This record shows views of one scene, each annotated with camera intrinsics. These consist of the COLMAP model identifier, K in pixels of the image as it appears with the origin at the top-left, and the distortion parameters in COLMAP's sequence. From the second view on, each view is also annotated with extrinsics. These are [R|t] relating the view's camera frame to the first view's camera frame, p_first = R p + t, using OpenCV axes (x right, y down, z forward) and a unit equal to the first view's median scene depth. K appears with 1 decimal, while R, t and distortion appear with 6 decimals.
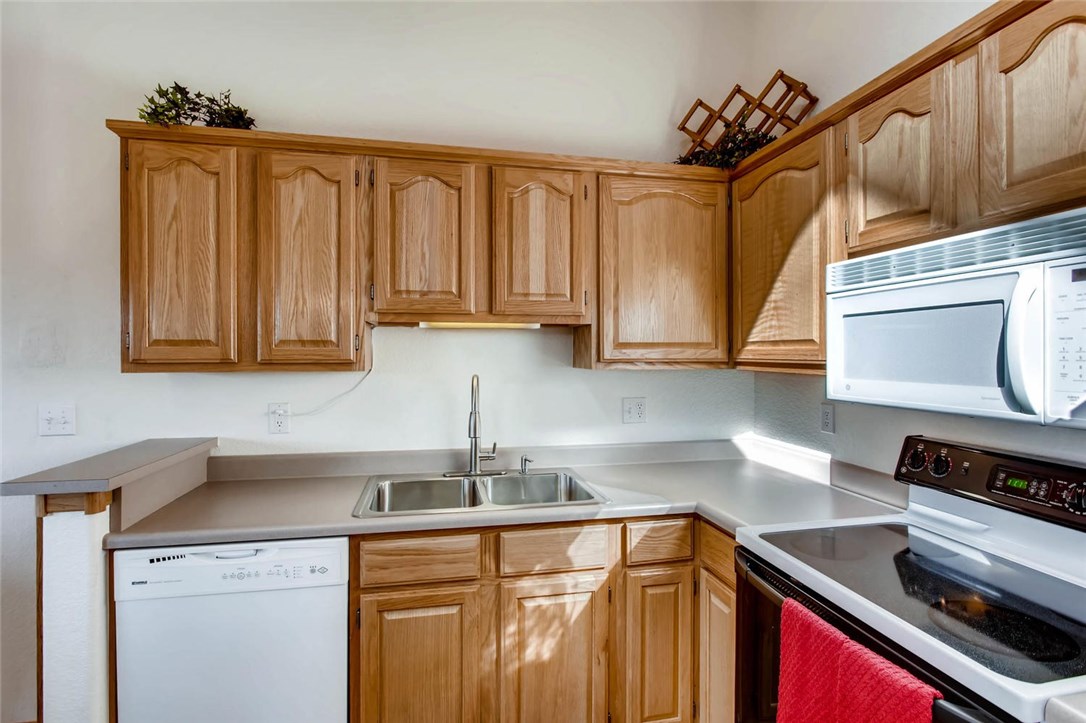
lens RADIAL K [[525.1, 0, 541.8], [0, 525.1, 356.7], [0, 0, 1]] dist [-0.009454, 0.000587]
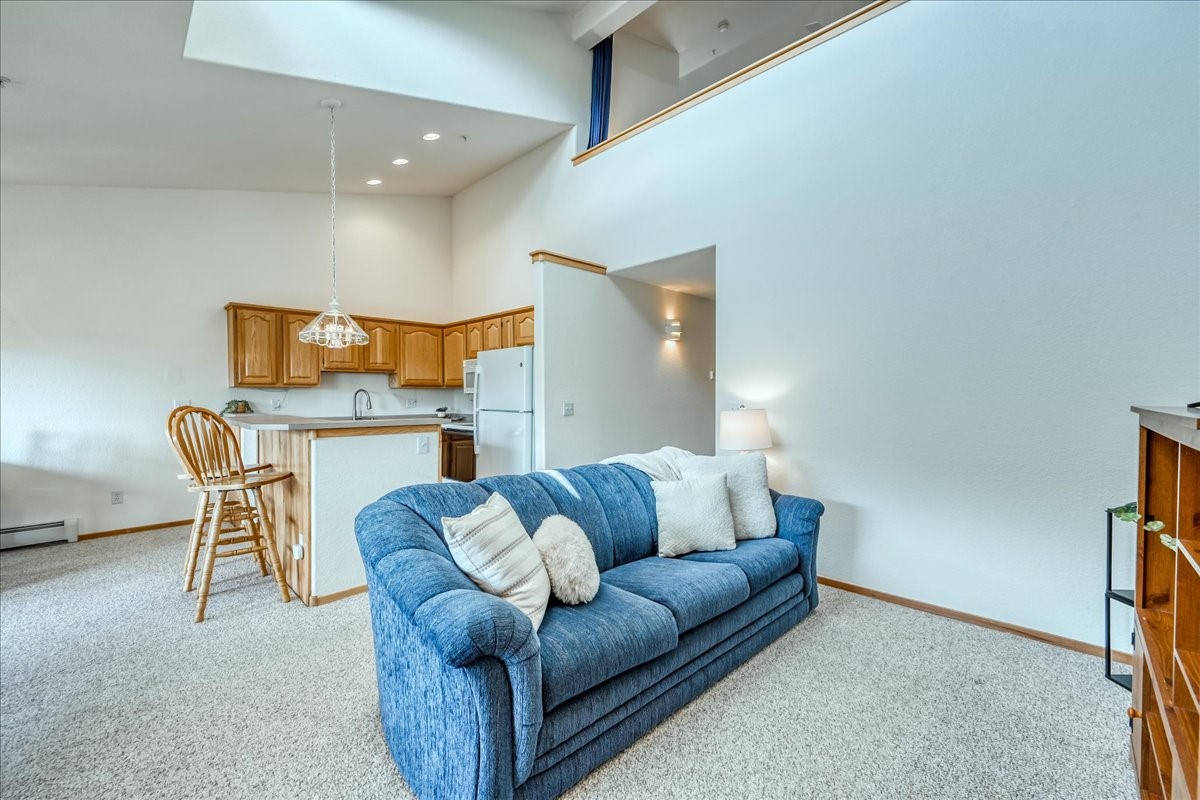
lens RADIAL K [[470.8, 0, 583.0], [0, 470.8, 402.6], [0, 0, 1]] dist [-0.004272, -0.000096]
pose [[0.850256, -0.011223, 0.526250, -0.538134], [0.001914, 0.999832, 0.018231, 0.078568], [-0.526366, -0.014494, 0.850135, -2.379855]]
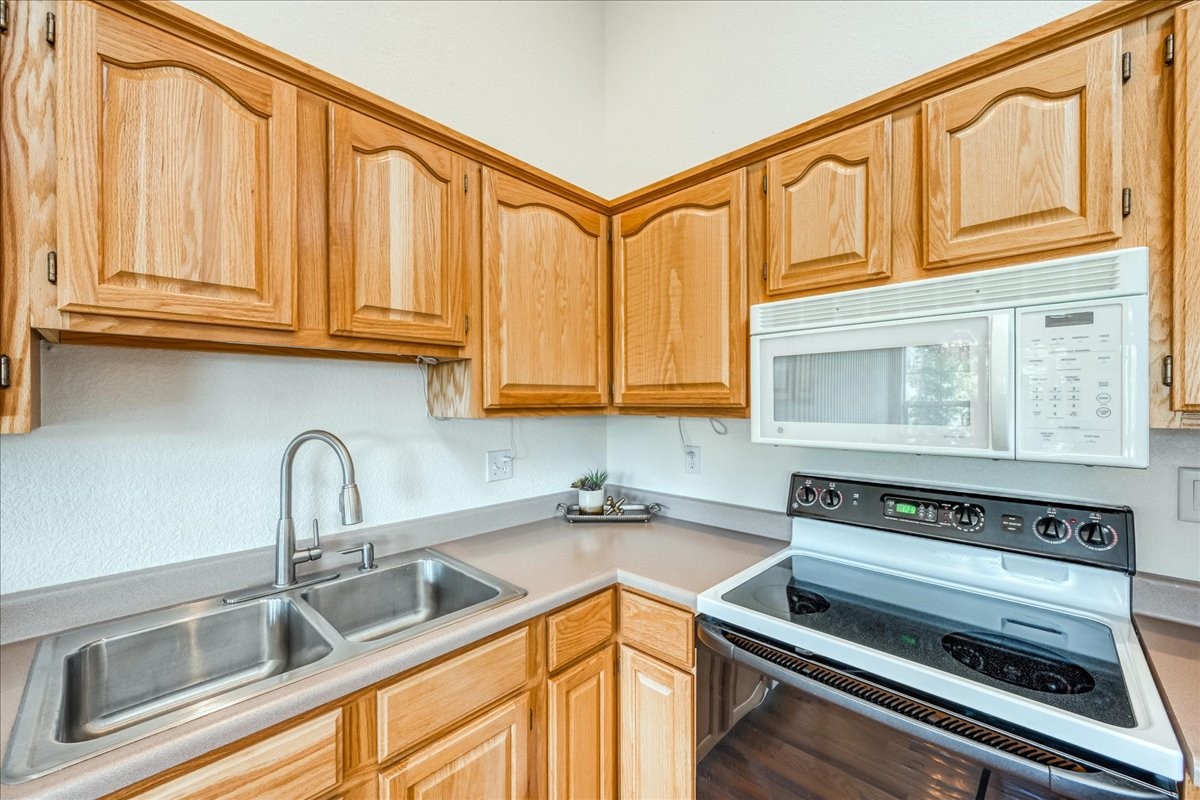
lens RADIAL K [[470.8, 0, 602.8], [0, 470.8, 404.7], [0, 0, 1]] dist [-0.004272, -0.000096]
pose [[0.826055, -0.005489, 0.563562, -0.165444], [0.006164, 0.999981, 0.000704, 0.006499], [-0.563555, 0.002892, 0.826073, 0.399563]]
